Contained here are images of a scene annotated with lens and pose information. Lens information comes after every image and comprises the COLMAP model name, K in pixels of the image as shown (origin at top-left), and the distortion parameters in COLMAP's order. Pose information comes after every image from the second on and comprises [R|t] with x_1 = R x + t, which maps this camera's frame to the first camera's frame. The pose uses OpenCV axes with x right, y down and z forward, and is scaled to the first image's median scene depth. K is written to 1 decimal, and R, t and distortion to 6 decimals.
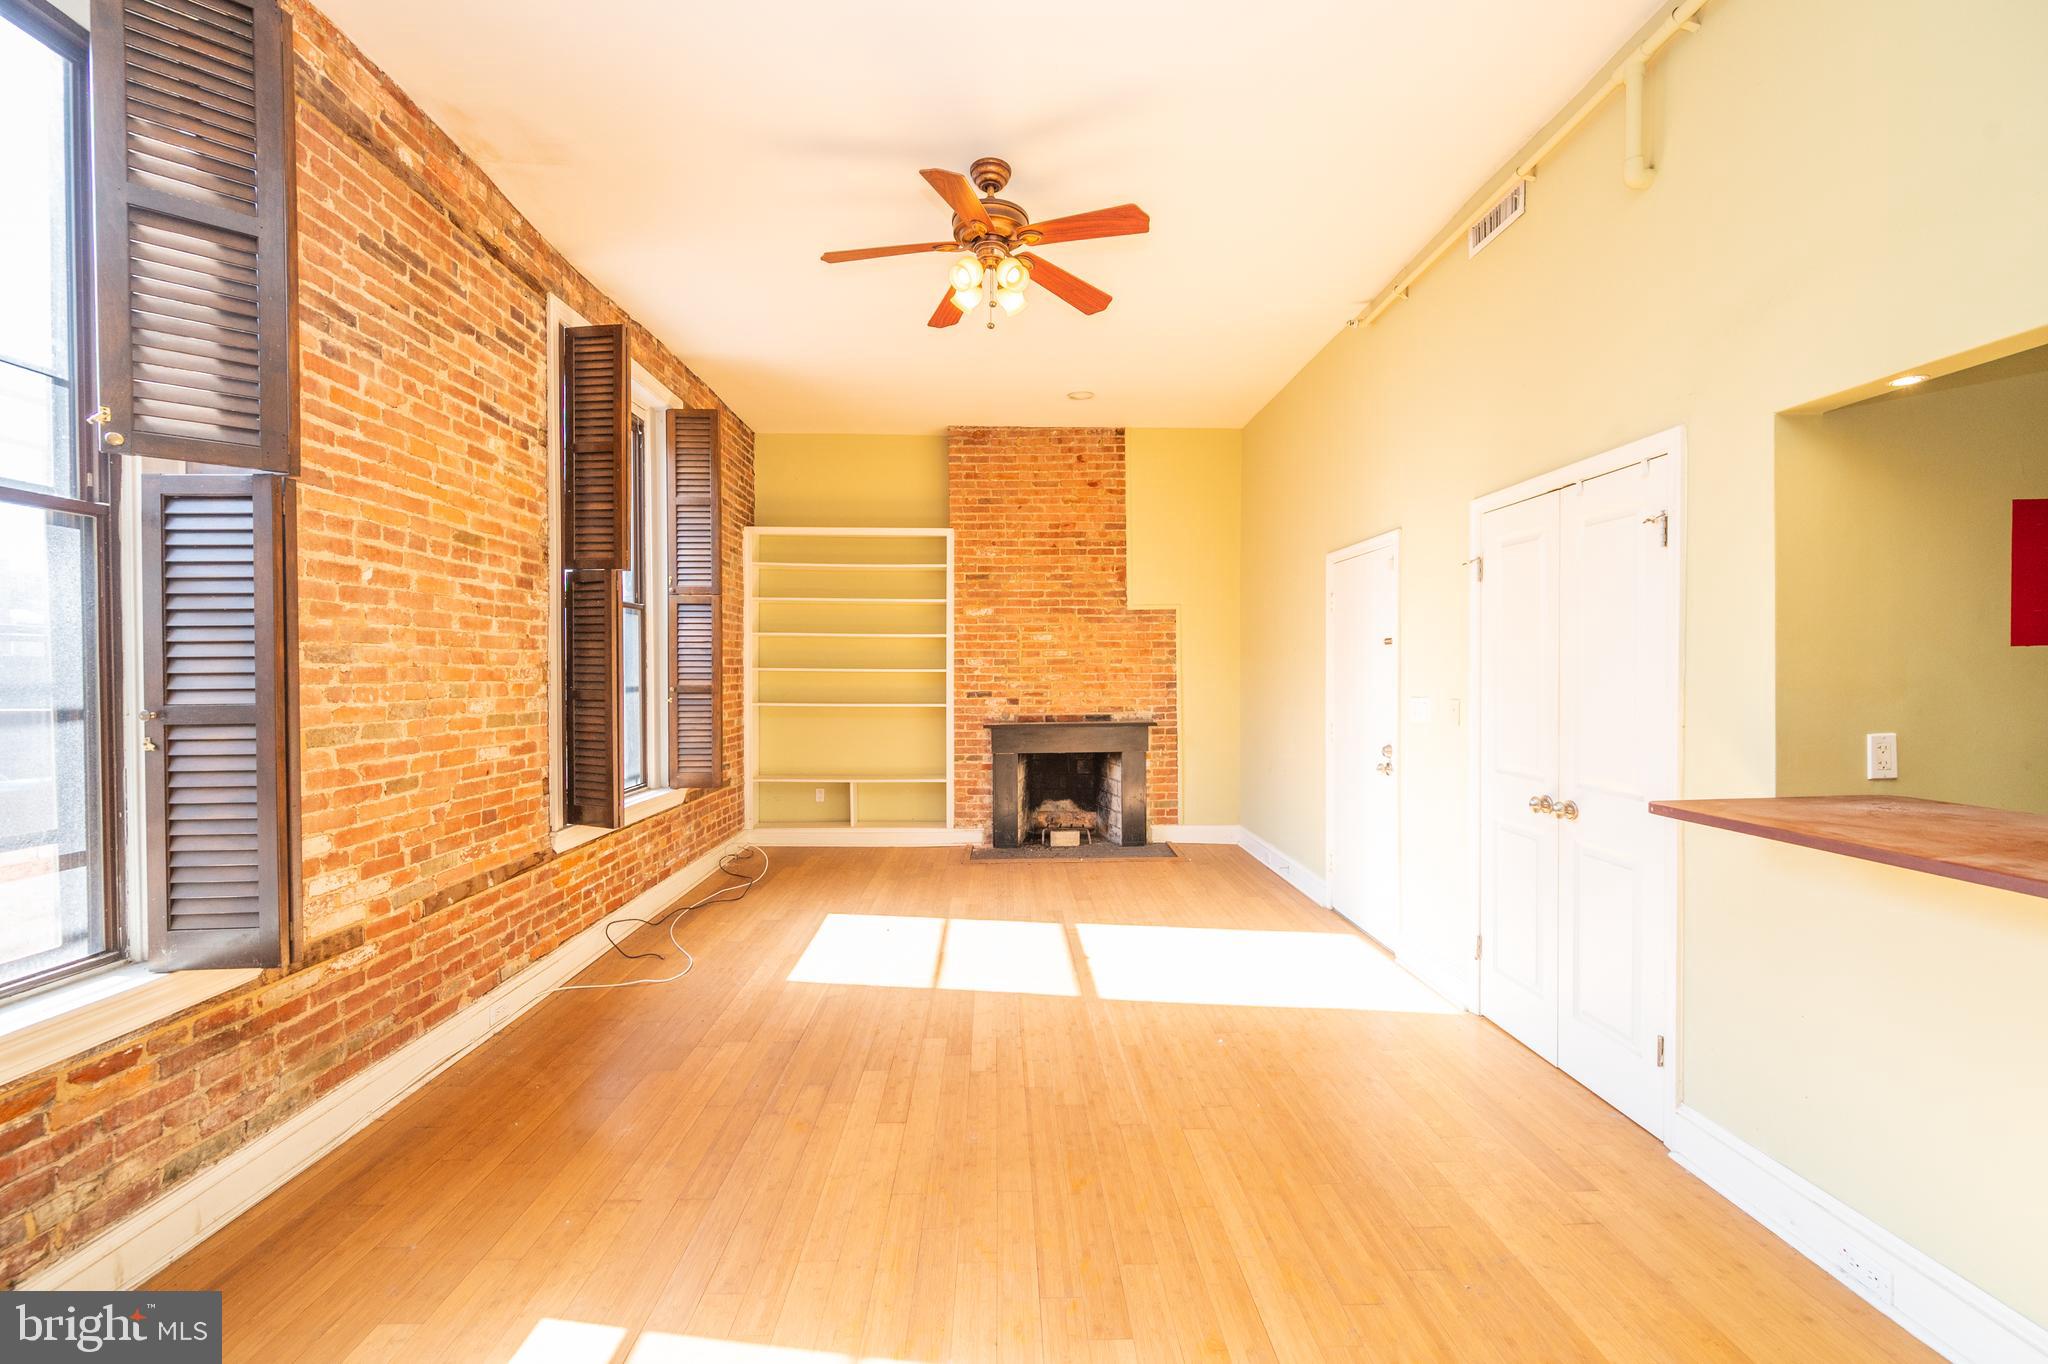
lens RADIAL K [[809.2, 0, 1020.2], [0, 809.2, 679.3], [0, 0, 1]] dist [-0.001714, 0.000431]
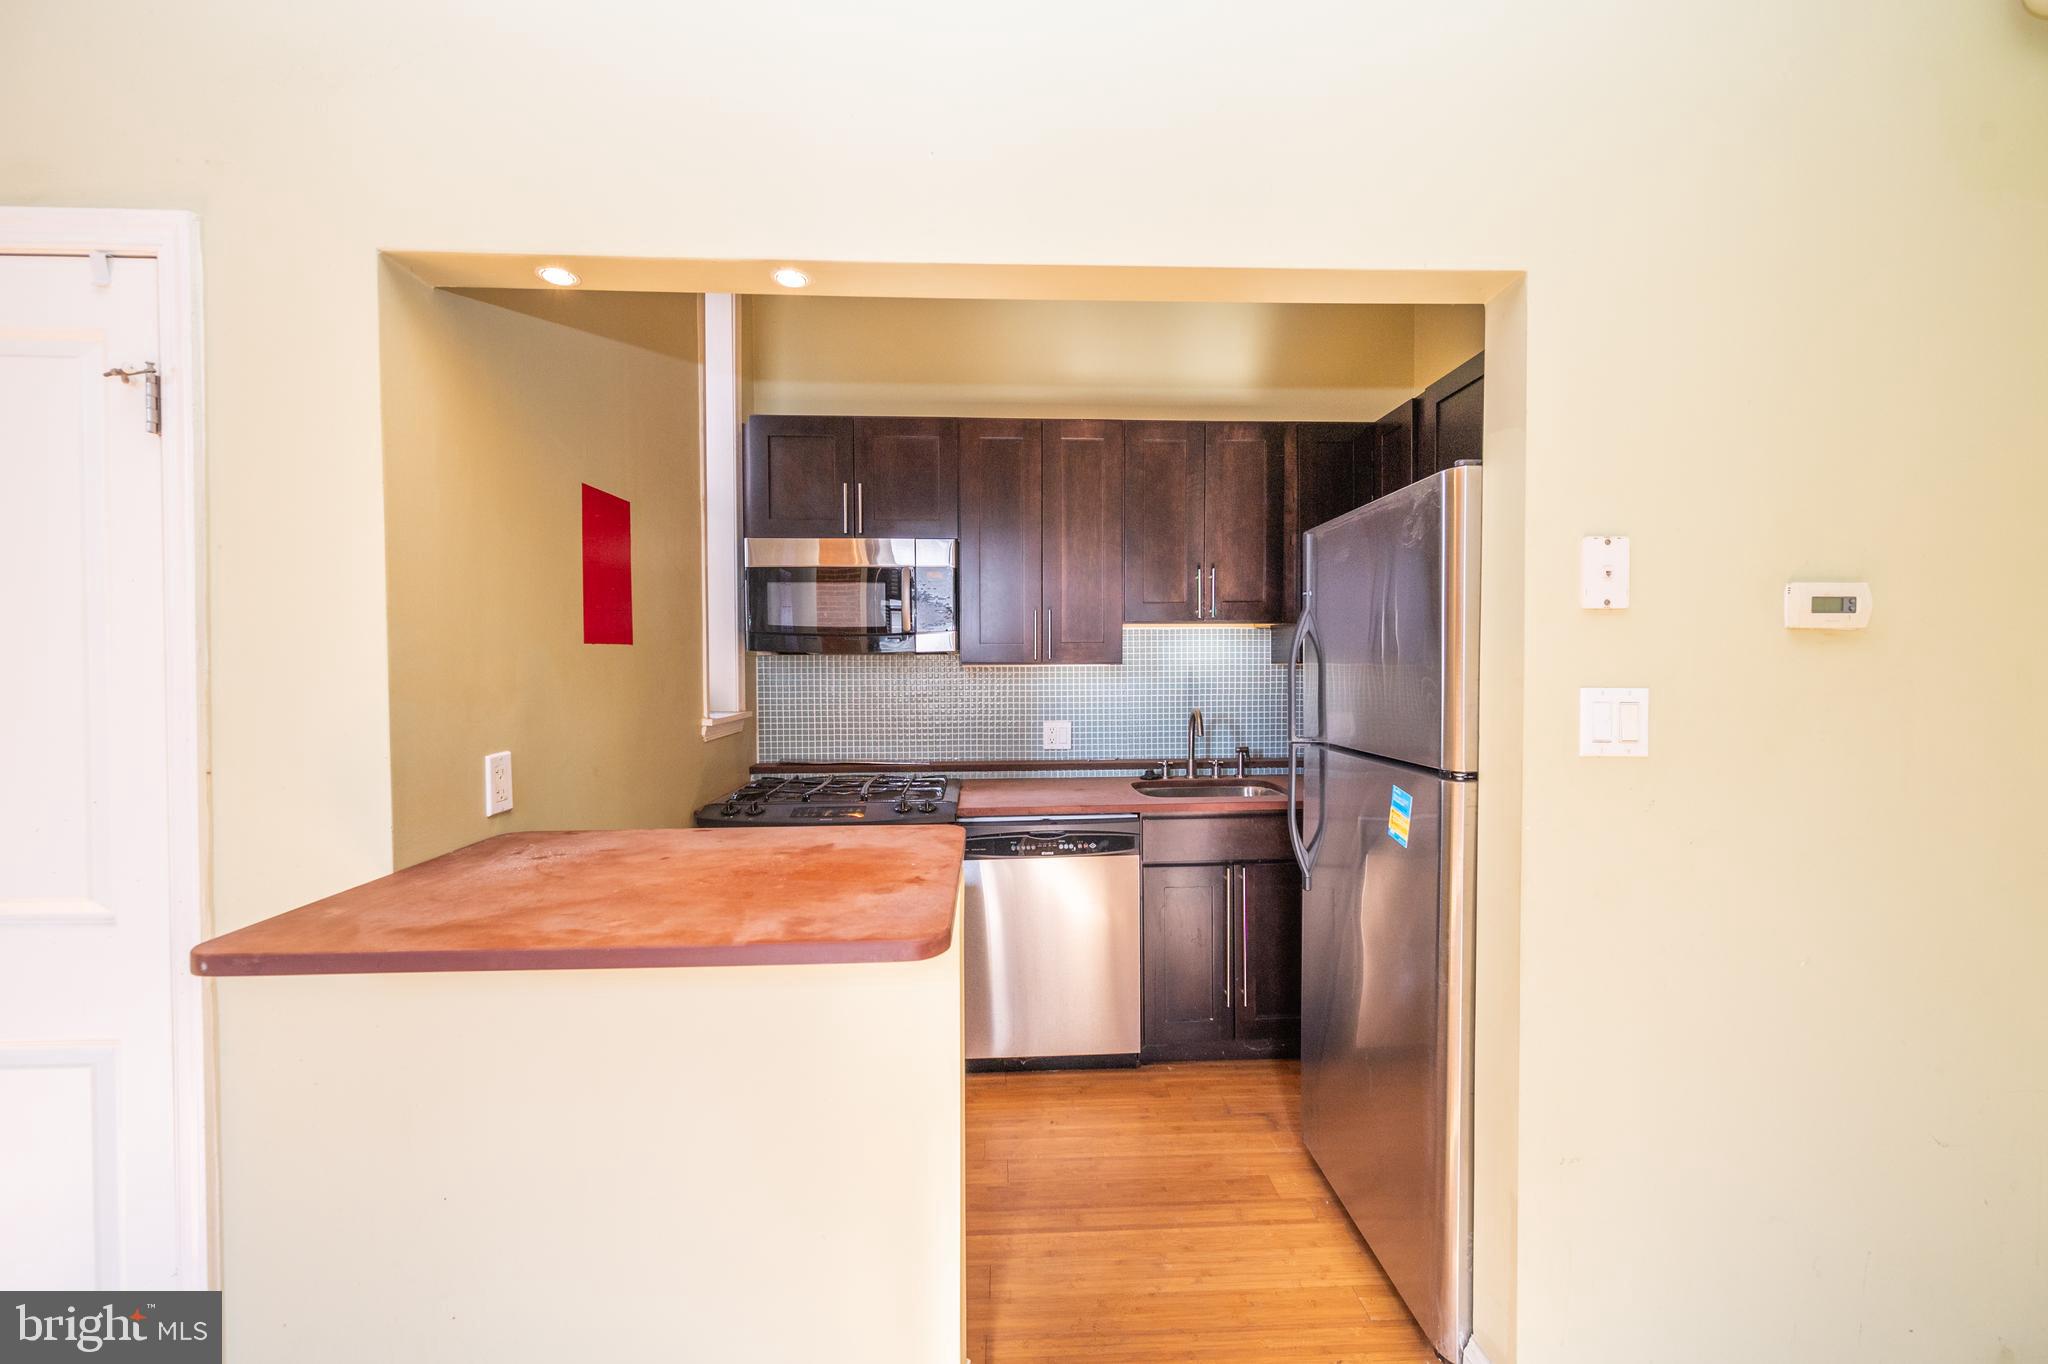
lens RADIAL K [[809.2, 0, 1026.5], [0, 809.2, 684.3], [0, 0, 1]] dist [-0.001714, 0.000431]
pose [[-0.016805, -0.016102, 0.999729, 0.190128], [0.013177, 0.999780, 0.016325, -0.002030], [-0.999772, 0.013448, -0.016589, 0.324617]]
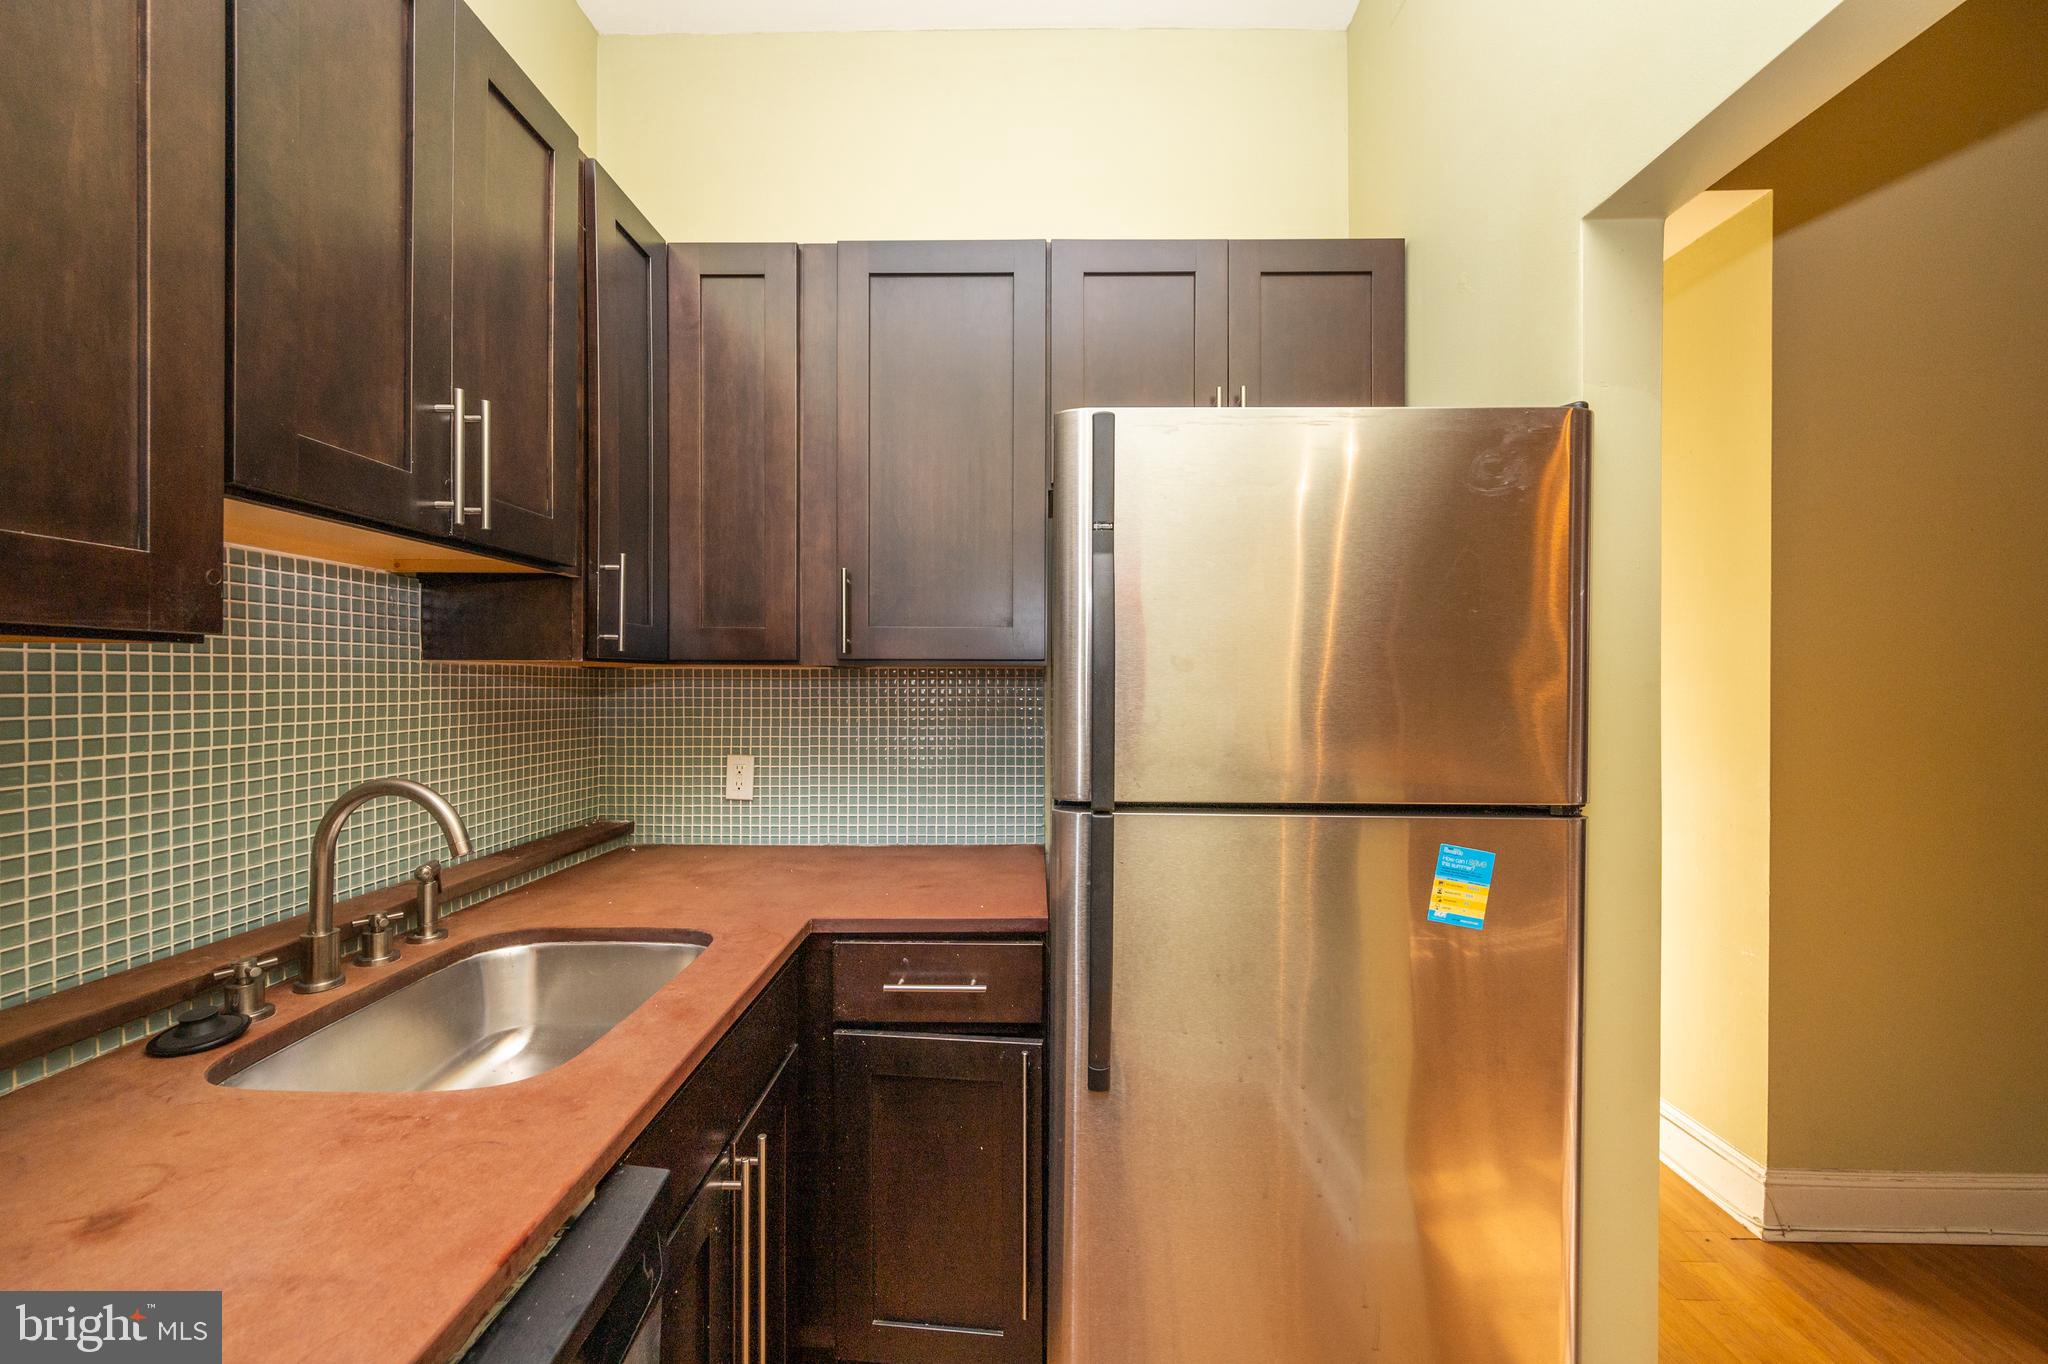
lens RADIAL K [[809.2, 0, 1024.2], [0, 809.2, 677.6], [0, 0, 1]] dist [-0.001714, 0.000431]
pose [[-0.996680, -0.009025, 0.080912, 0.848710], [-0.007158, 0.999702, 0.023330, -0.004372], [-0.081098, 0.022673, -0.996448, 0.440041]]
